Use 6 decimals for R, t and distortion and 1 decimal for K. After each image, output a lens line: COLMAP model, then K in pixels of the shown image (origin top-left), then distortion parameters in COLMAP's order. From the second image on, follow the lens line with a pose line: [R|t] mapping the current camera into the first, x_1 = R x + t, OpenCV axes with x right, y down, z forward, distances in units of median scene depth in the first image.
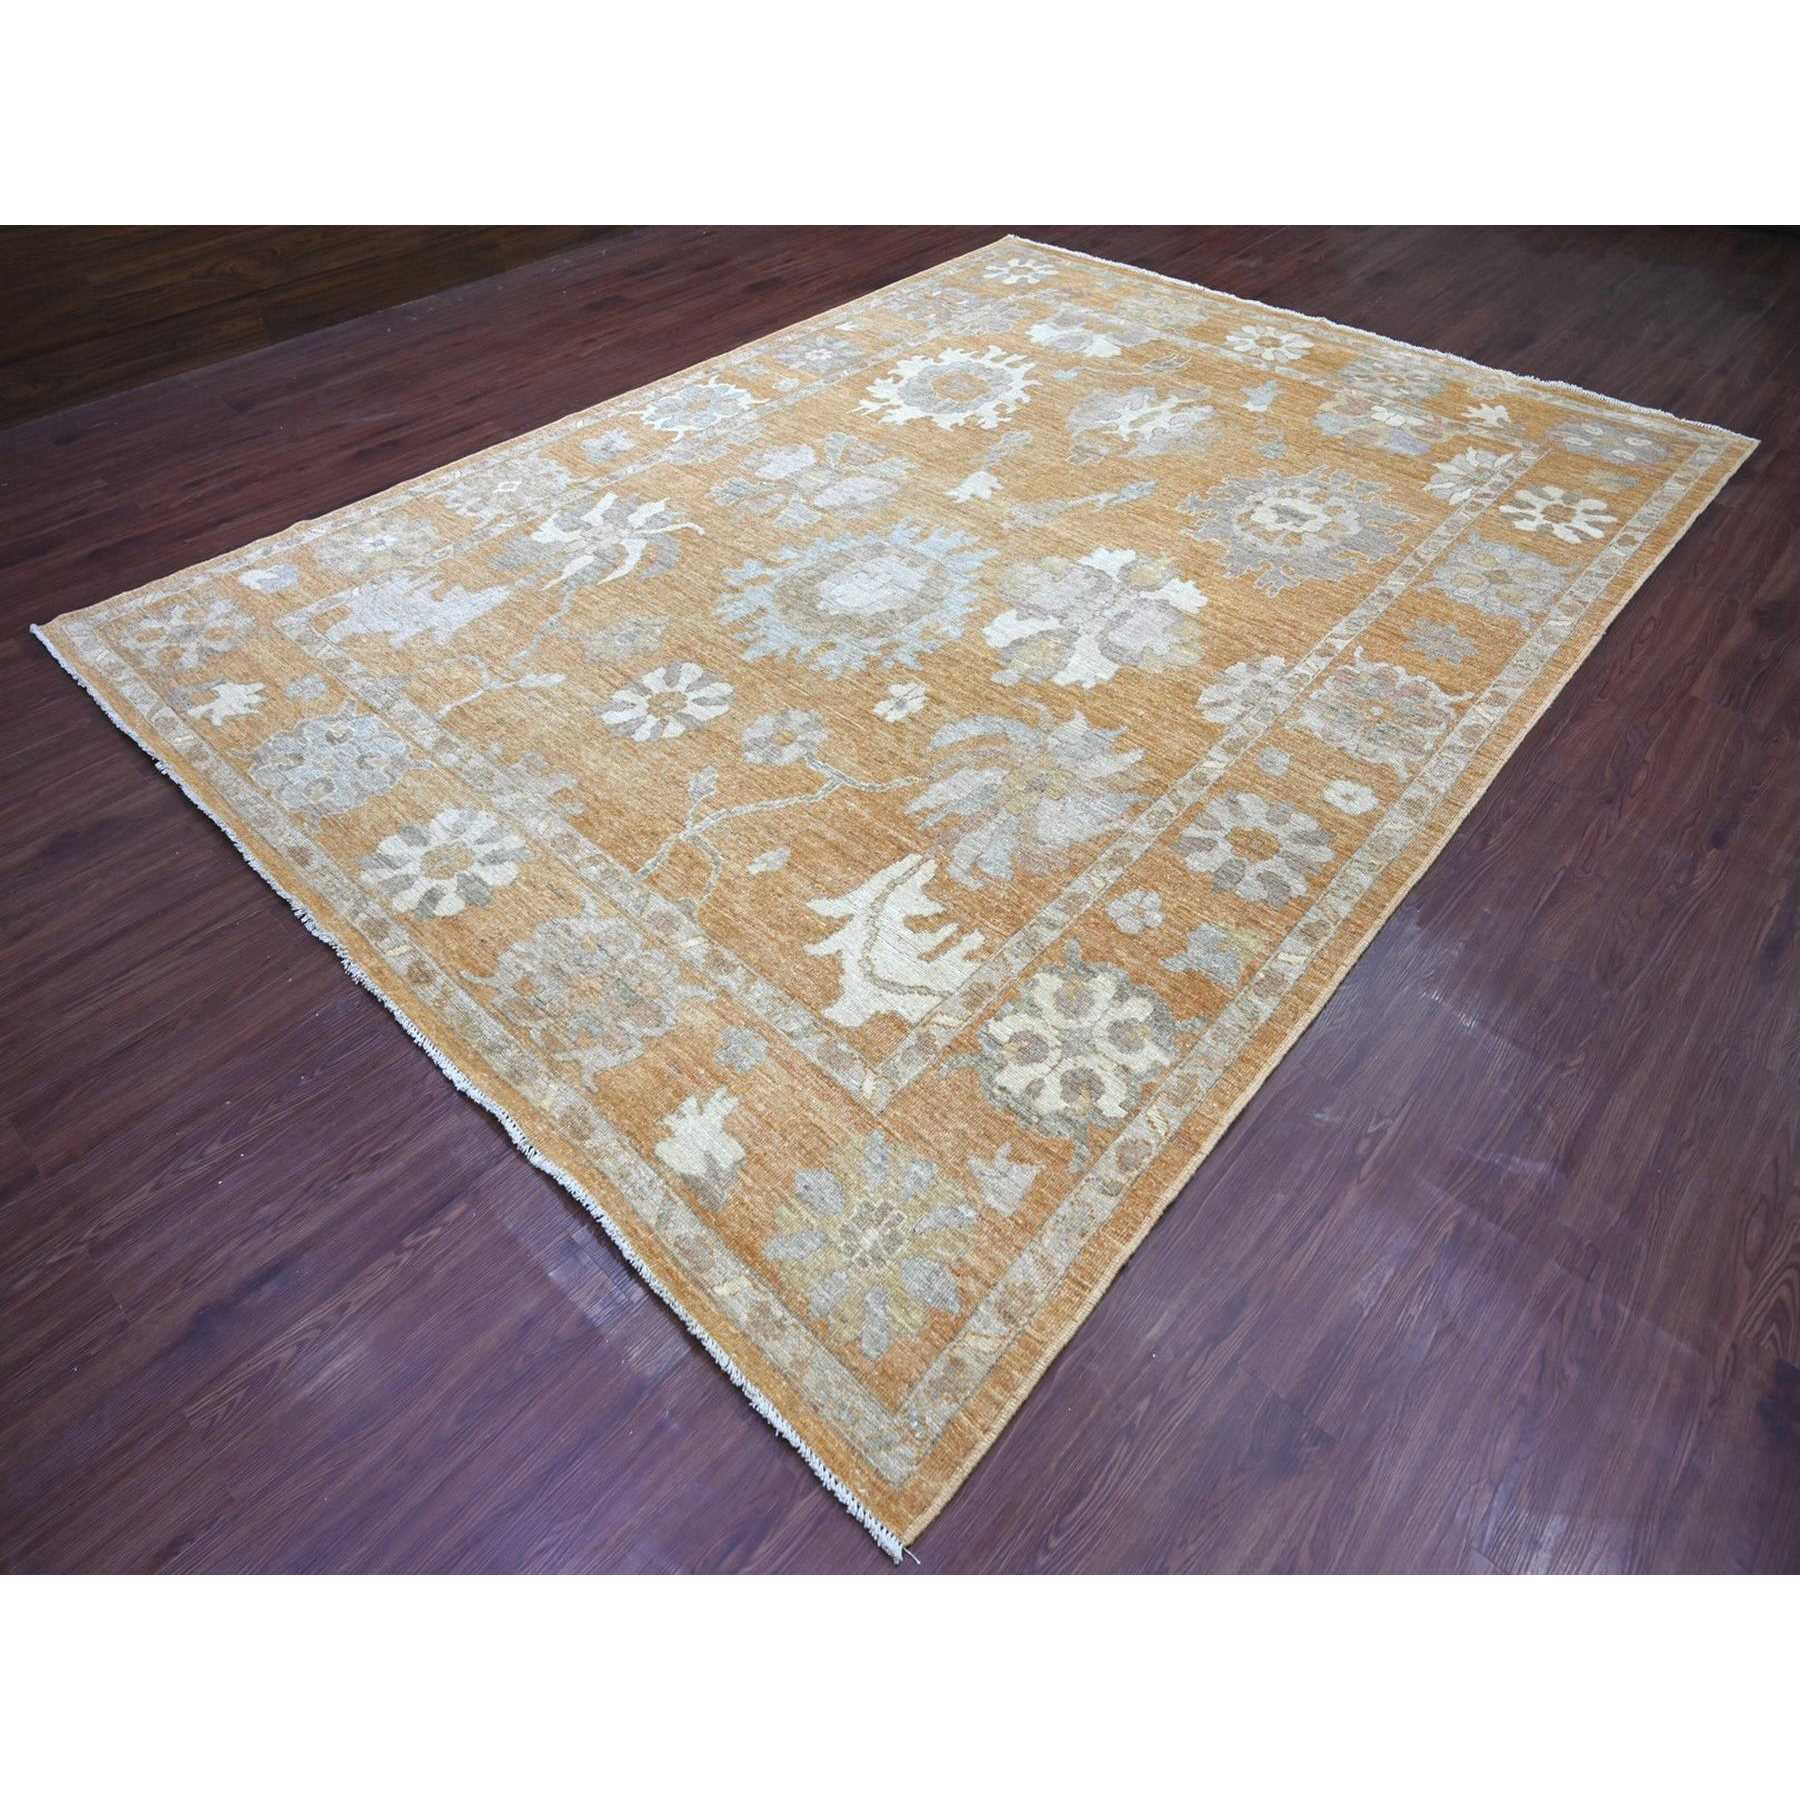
lens RADIAL K [[1114.8, 0, 900.0], [0, 1114.8, 900.0], [0, 0, 1]] dist [-0.007002, 0.000226]
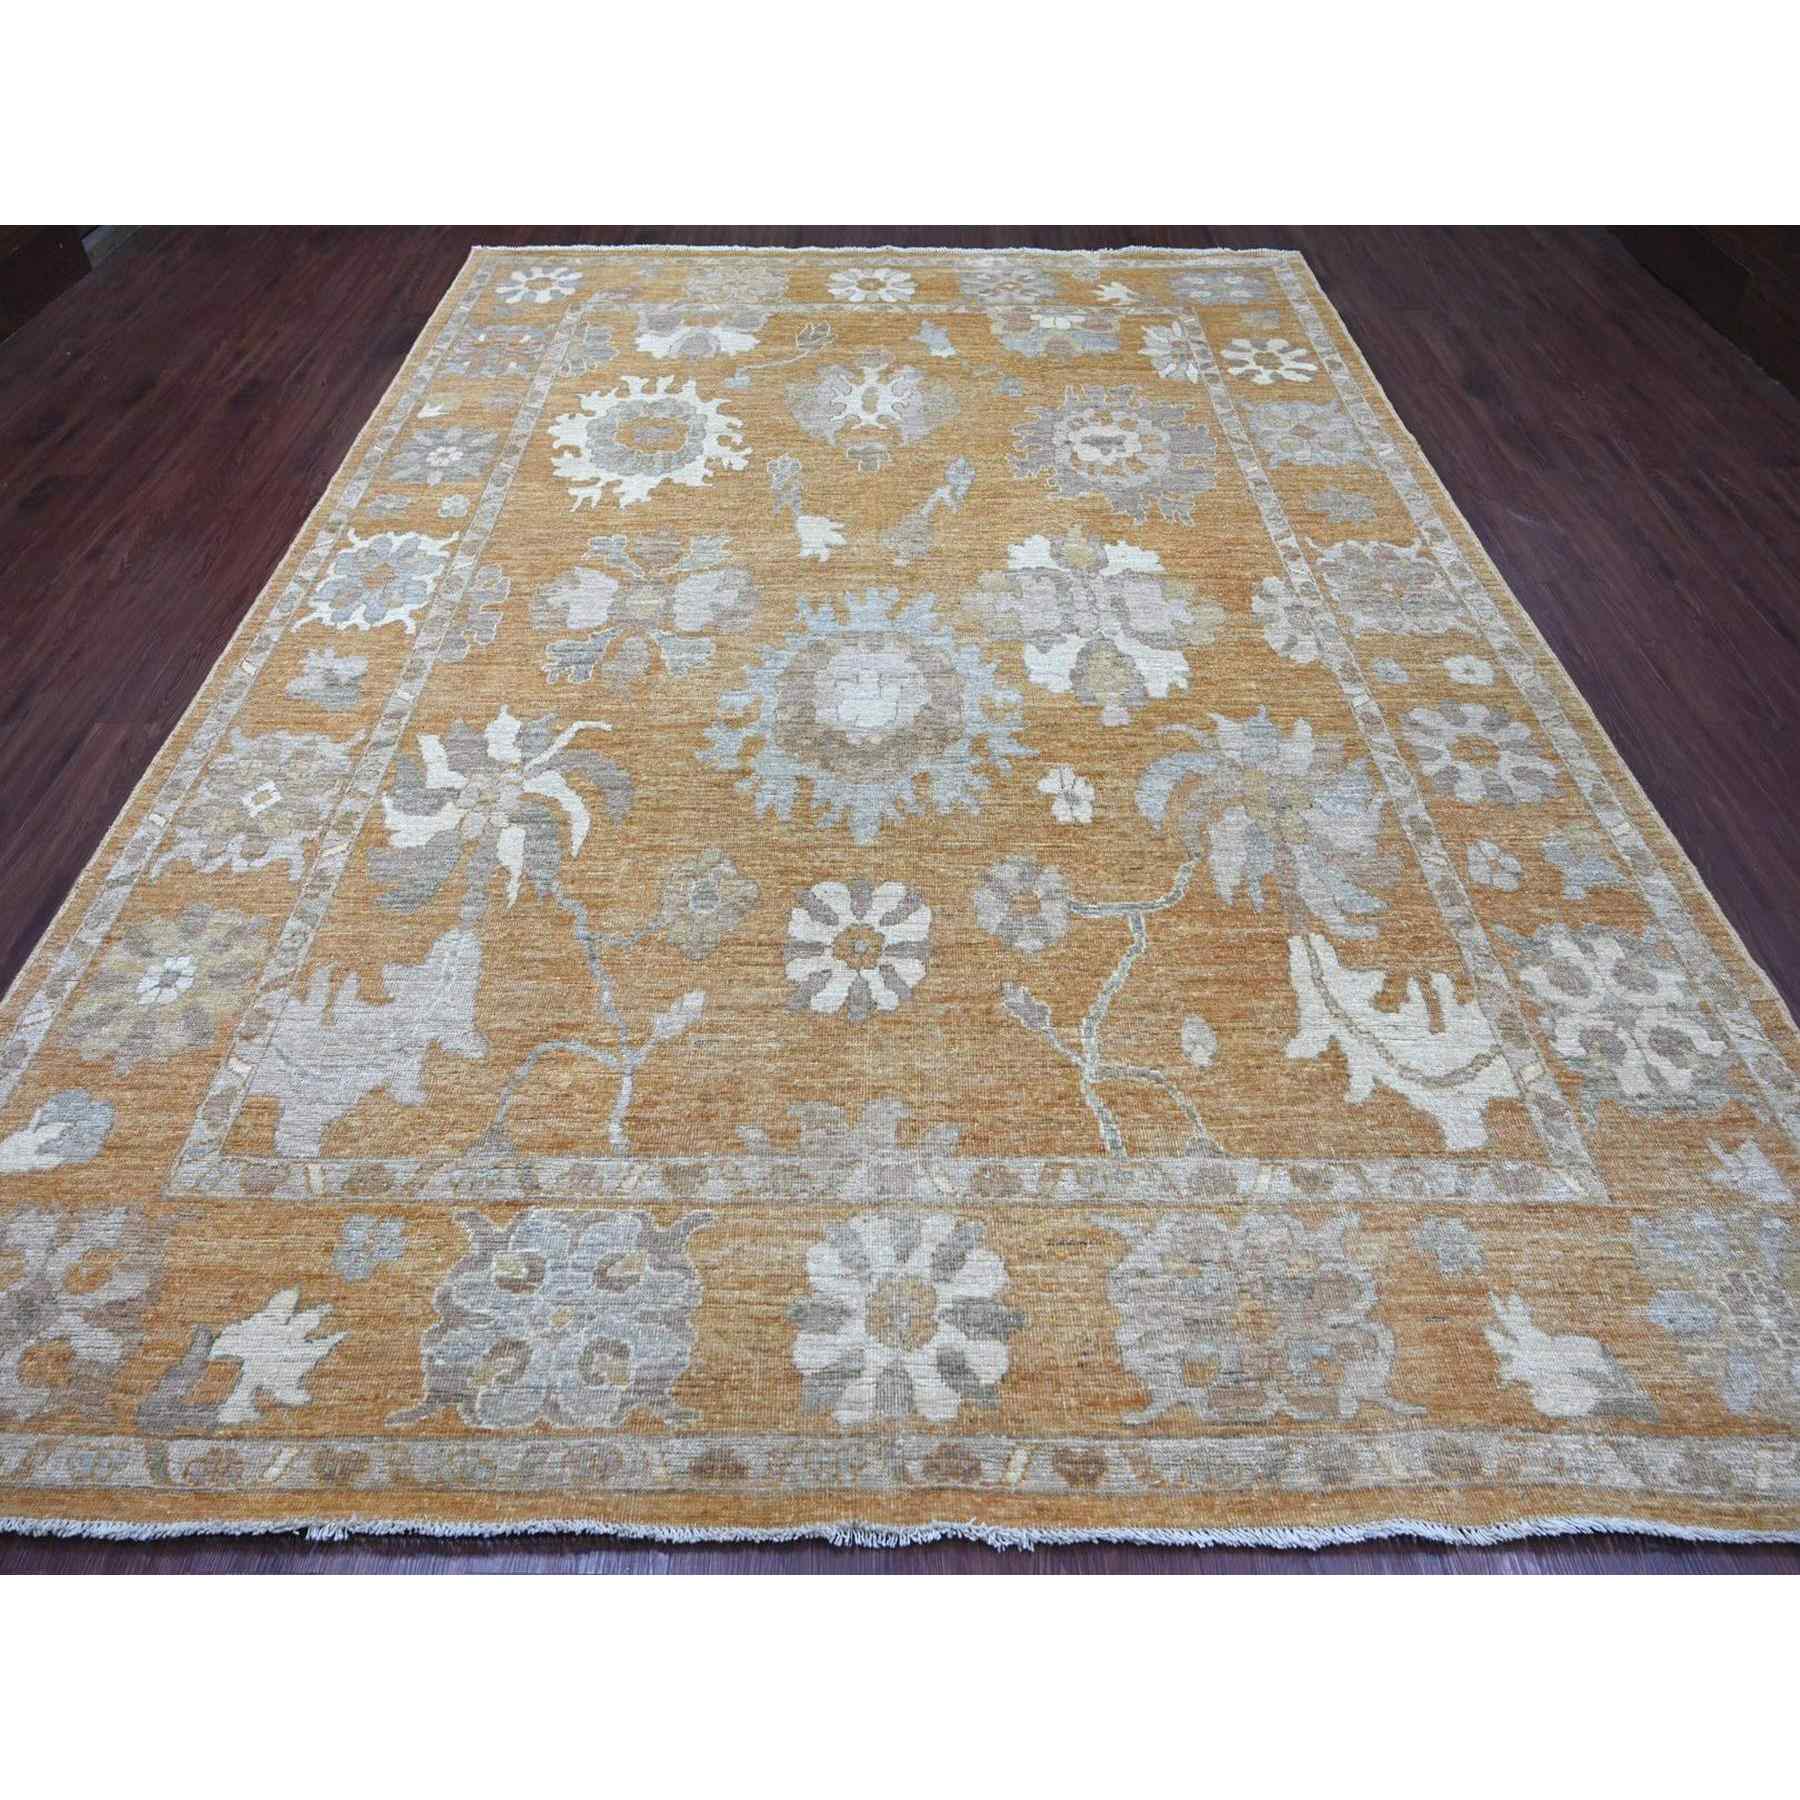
lens RADIAL K [[1114.8, 0, 900.0], [0, 1114.8, 900.0], [0, 0, 1]] dist [-0.007002, 0.000226]
pose [[0.732780, -0.509597, 0.450938, -0.521673], [0.489936, 0.855007, 0.170076, -0.323745], [-0.472226, 0.096302, 0.876201, 0.345875]]
